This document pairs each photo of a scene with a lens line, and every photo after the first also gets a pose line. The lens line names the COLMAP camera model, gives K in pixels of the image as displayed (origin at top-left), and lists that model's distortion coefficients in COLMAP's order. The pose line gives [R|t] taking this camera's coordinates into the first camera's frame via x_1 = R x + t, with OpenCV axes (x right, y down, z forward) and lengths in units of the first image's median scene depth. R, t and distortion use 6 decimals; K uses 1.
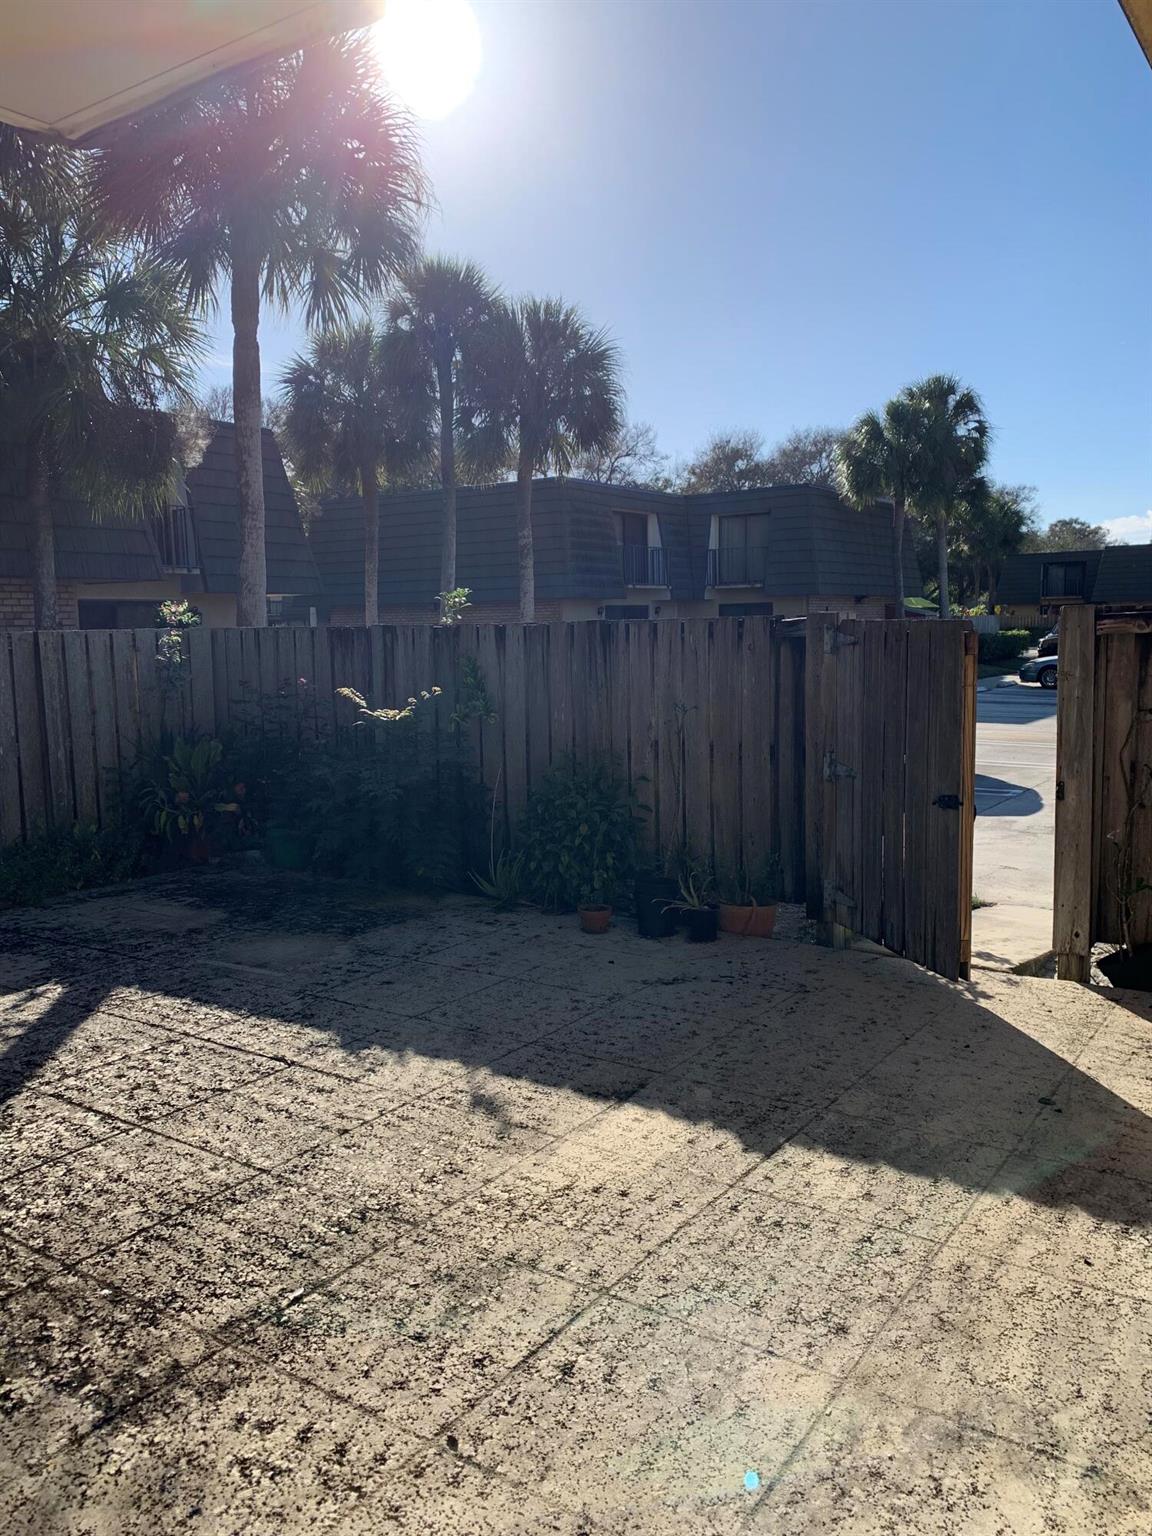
lens RADIAL K [[1182.2, 0, 579.6], [0, 1182.2, 755.7], [0, 0, 1]] dist [0.023280, -0.012653]
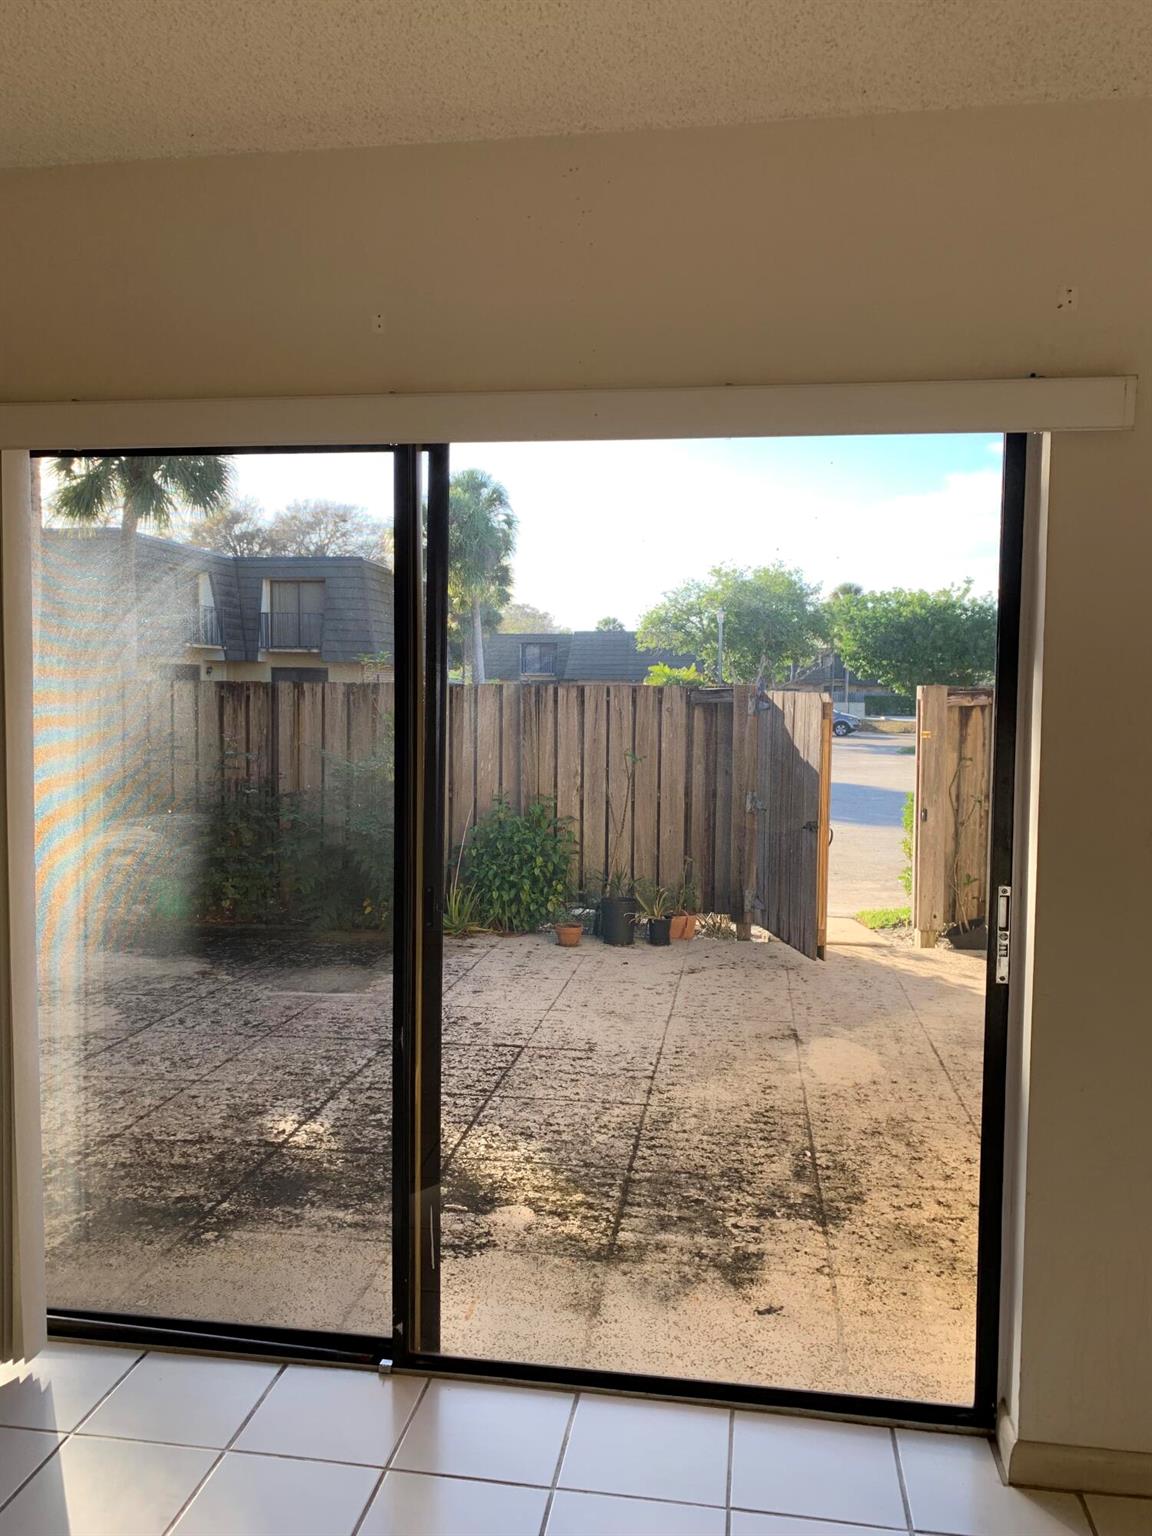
lens RADIAL K [[1182.2, 0, 593.9], [0, 1182.2, 743.2], [0, 0, 1]] dist [0.023280, -0.012653]
pose [[0.891545, 0.010622, 0.452807, -0.720088], [0.019495, 0.997899, -0.061793, 0.028830], [-0.452511, 0.063918, 0.889465, -0.115932]]
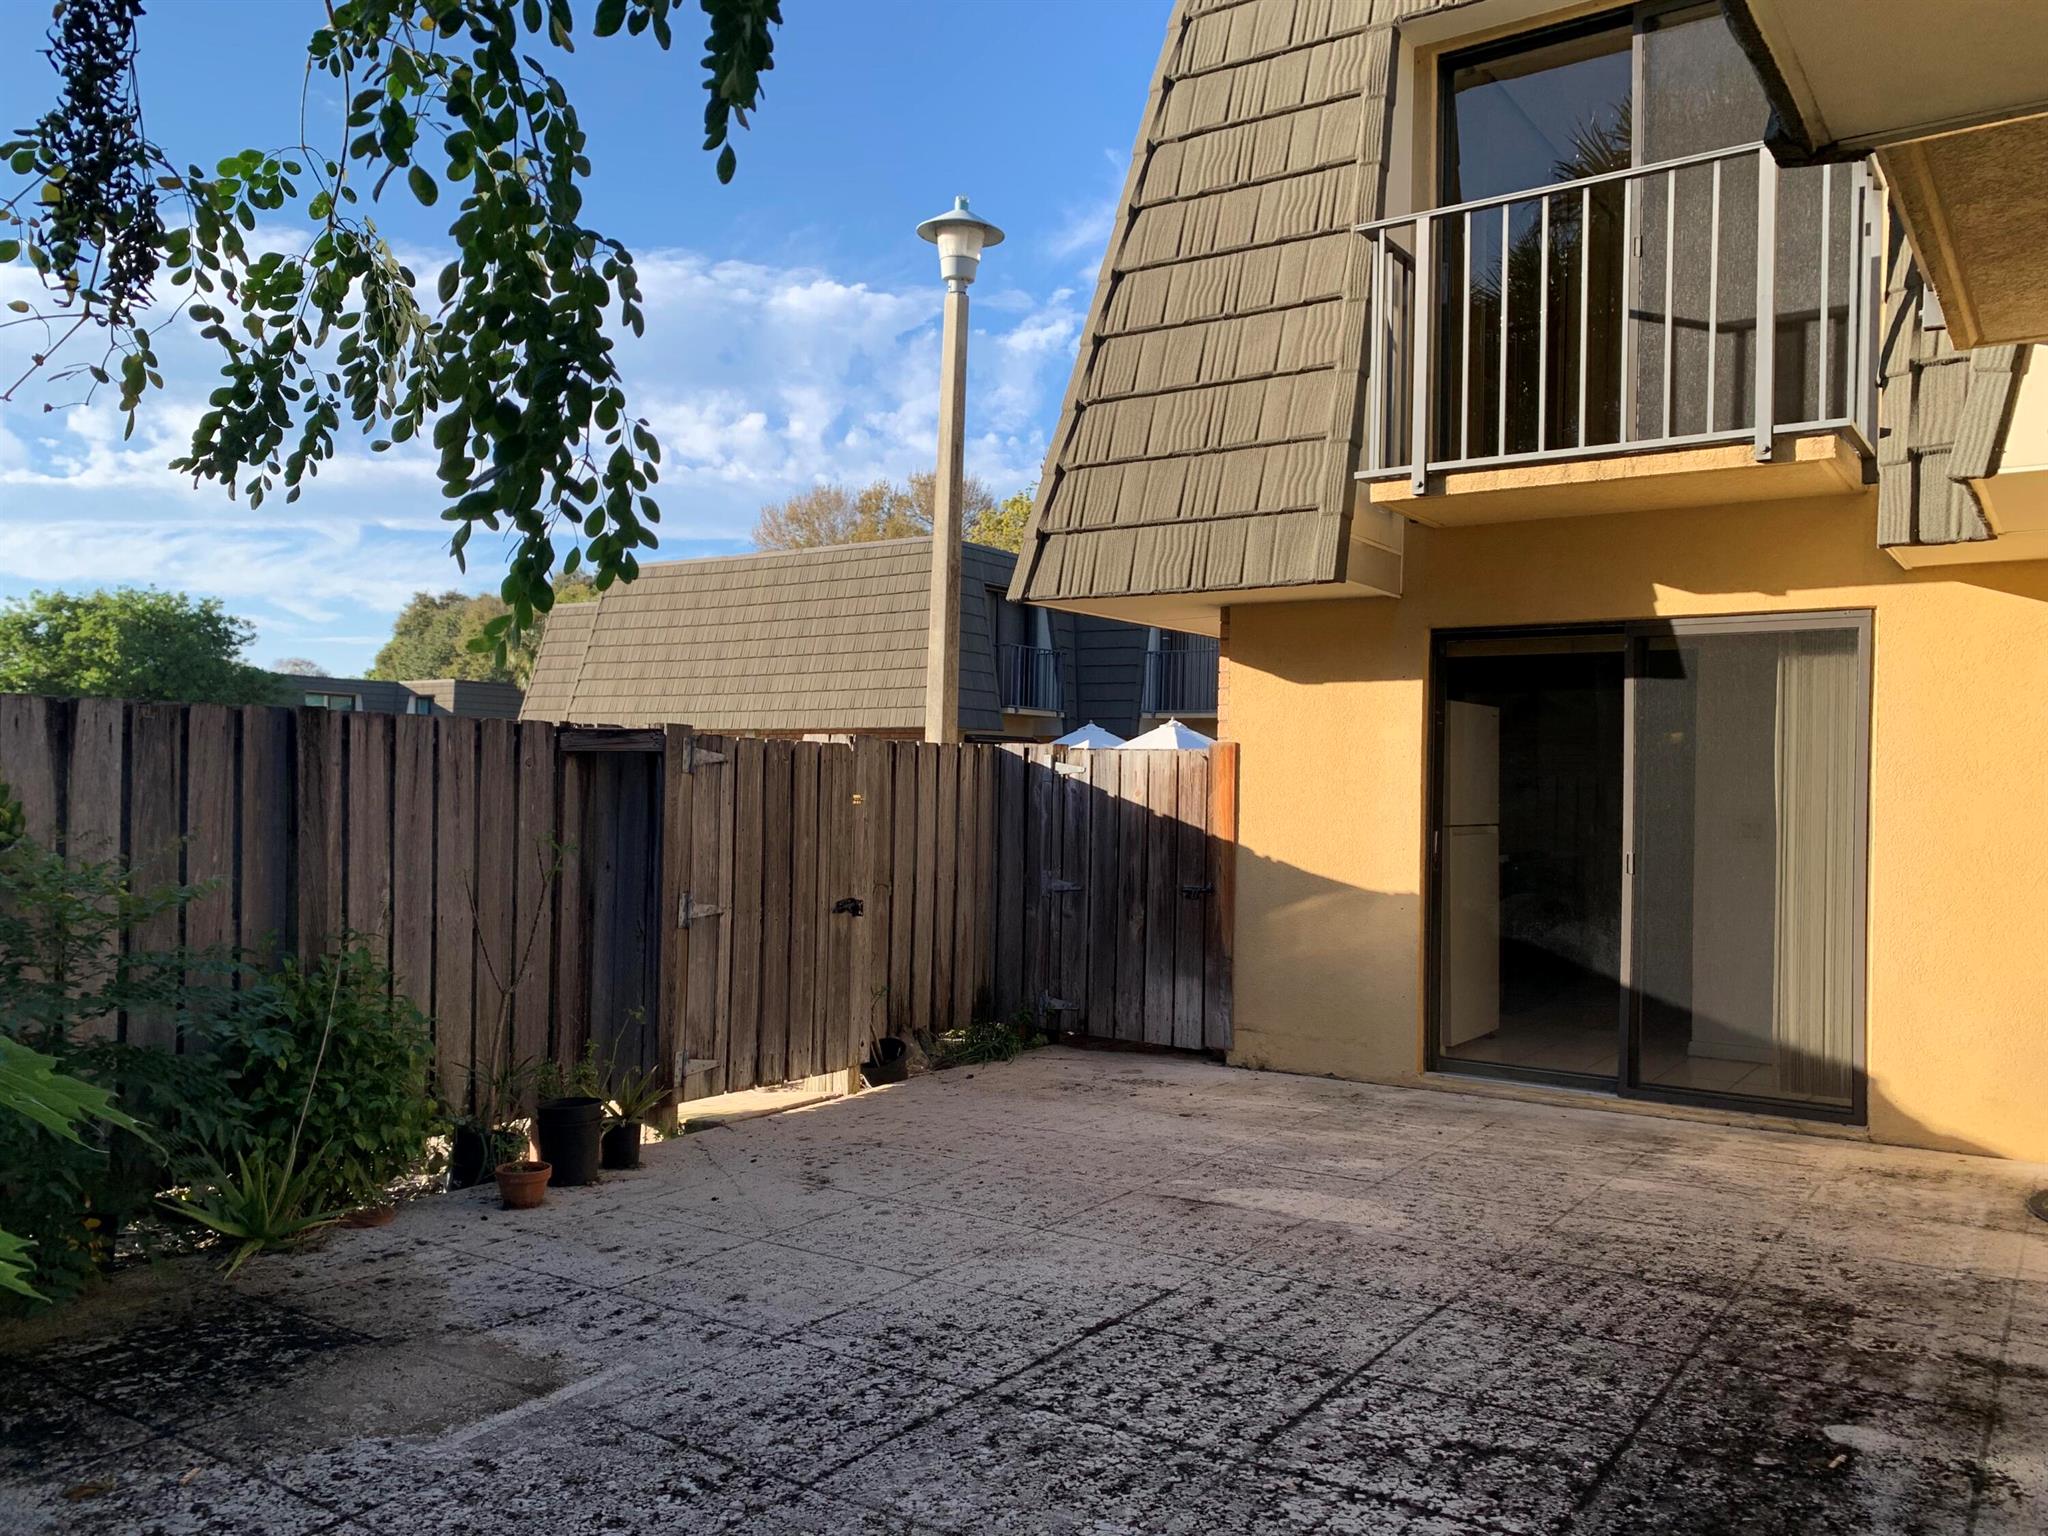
lens RADIAL K [[1576.2, 0, 1022.4], [0, 1576.2, 768.3], [0, 0, 1]] dist [0.023280, -0.012653]
pose [[-0.002804, 0.033104, 0.999448, -1.189844], [0.093617, 0.995071, -0.032697, -0.041601], [-0.995604, 0.093474, -0.005889, 1.027501]]
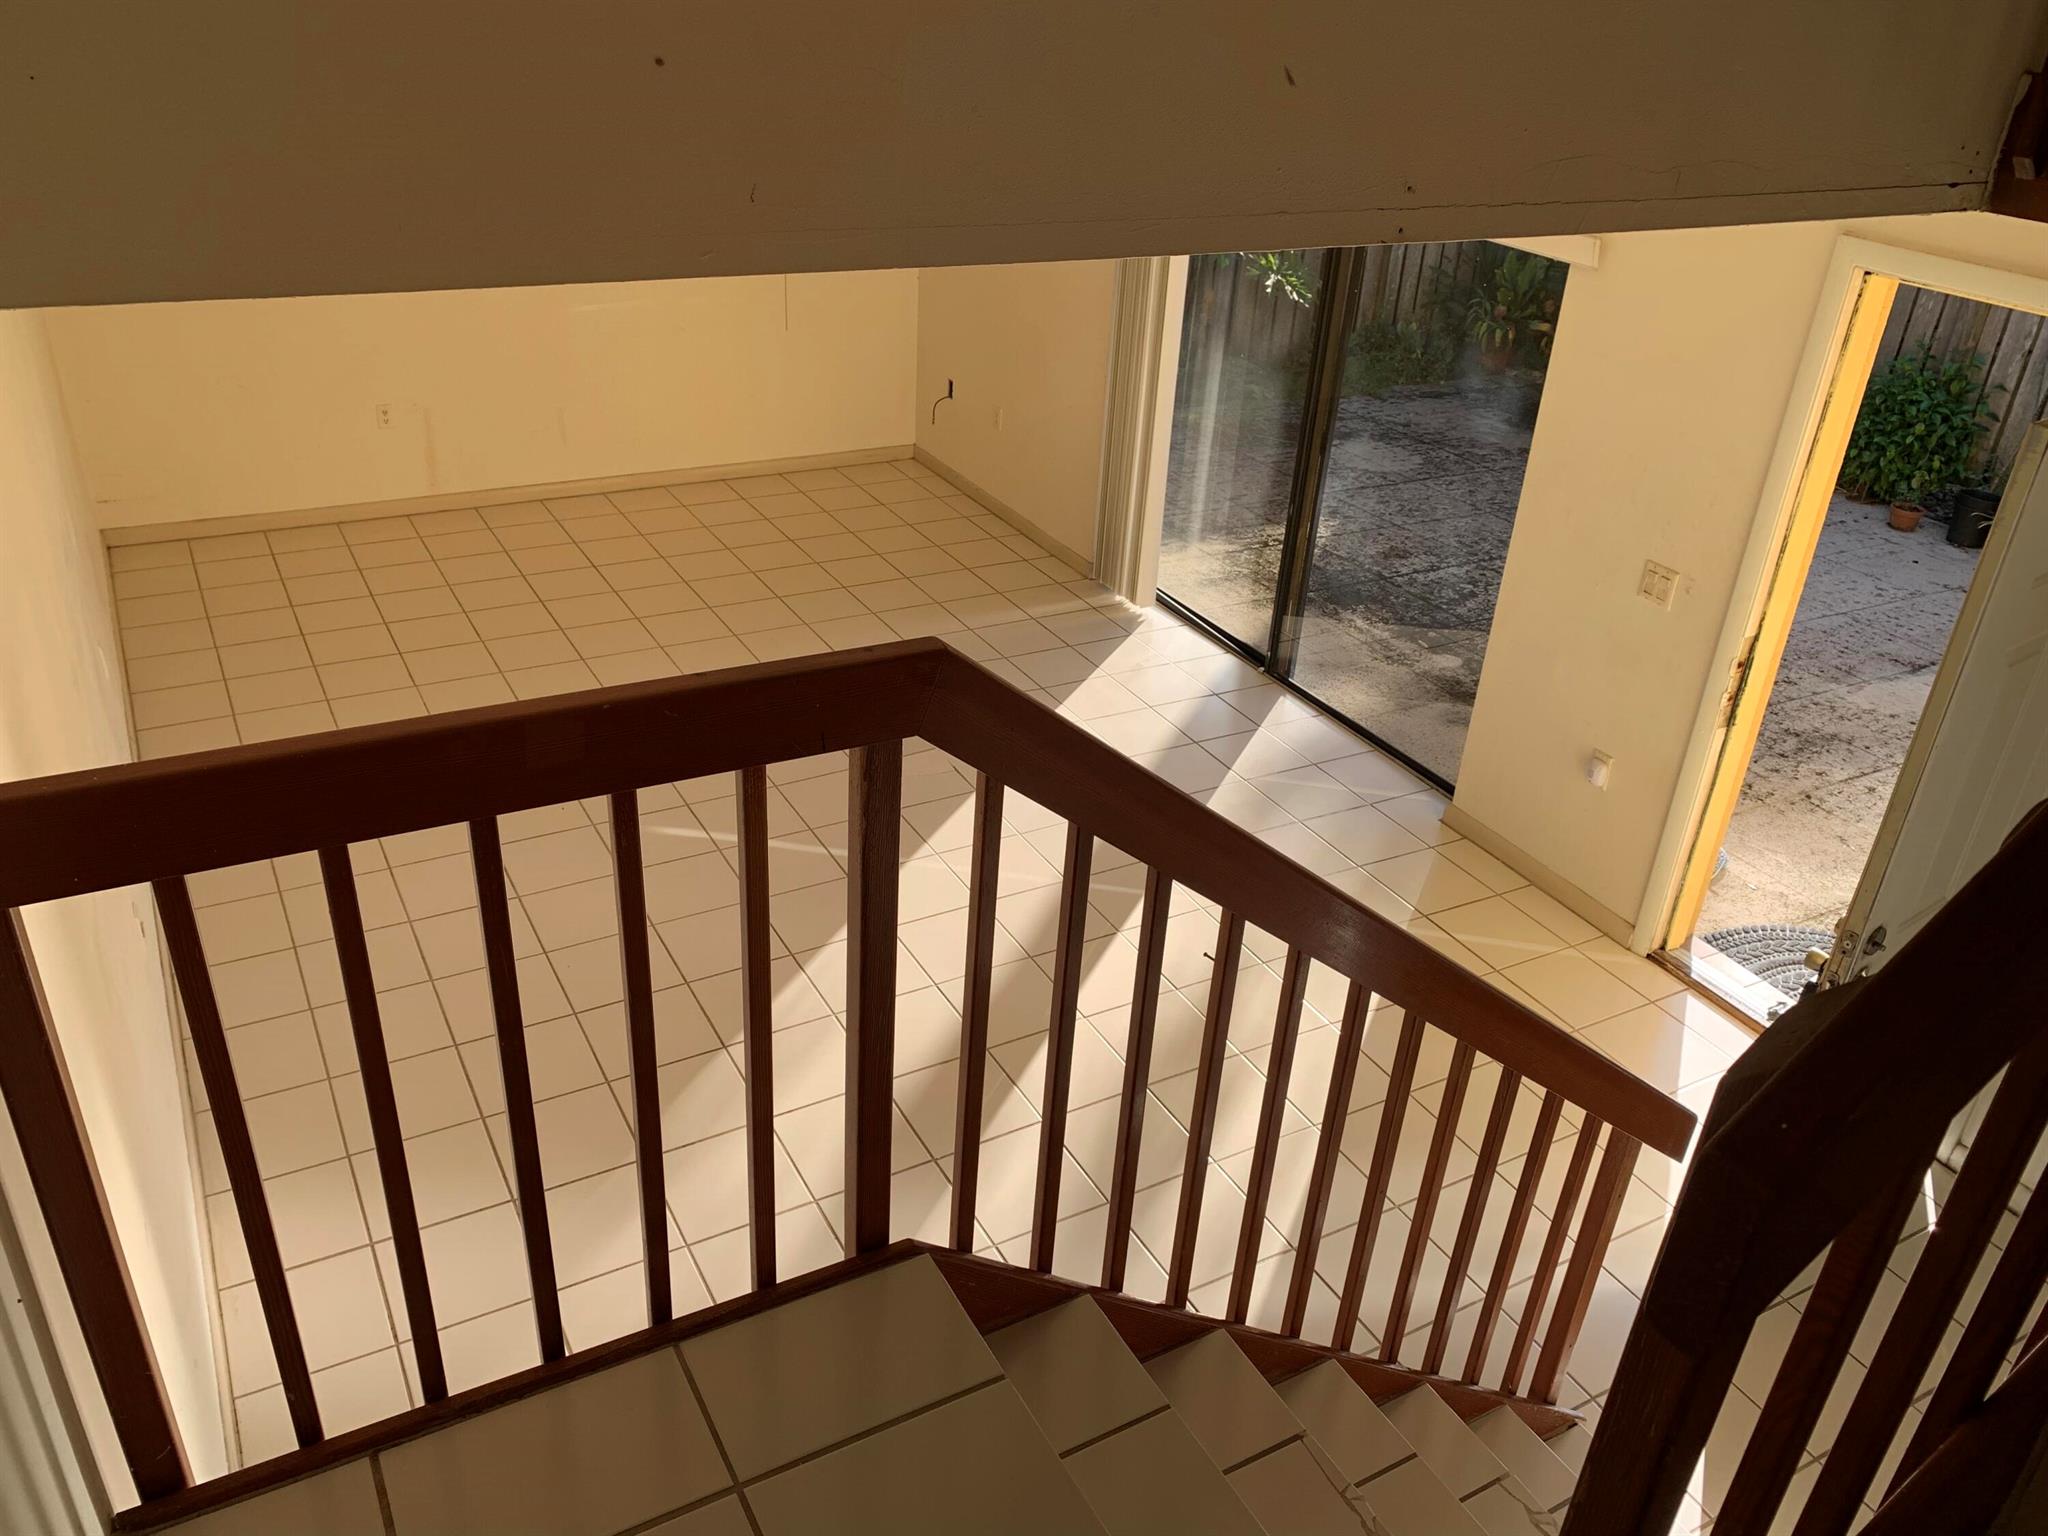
lens RADIAL K [[1576.2, 0, 1040.1], [0, 1576.2, 784.1], [0, 0, 1]] dist [0.023280, -0.012653]
pose [[0.895825, 0.276778, -0.347695, -0.174770], [-0.124177, 0.907111, 0.402155, -0.177195], [0.426706, -0.317085, 0.846982, -0.907139]]
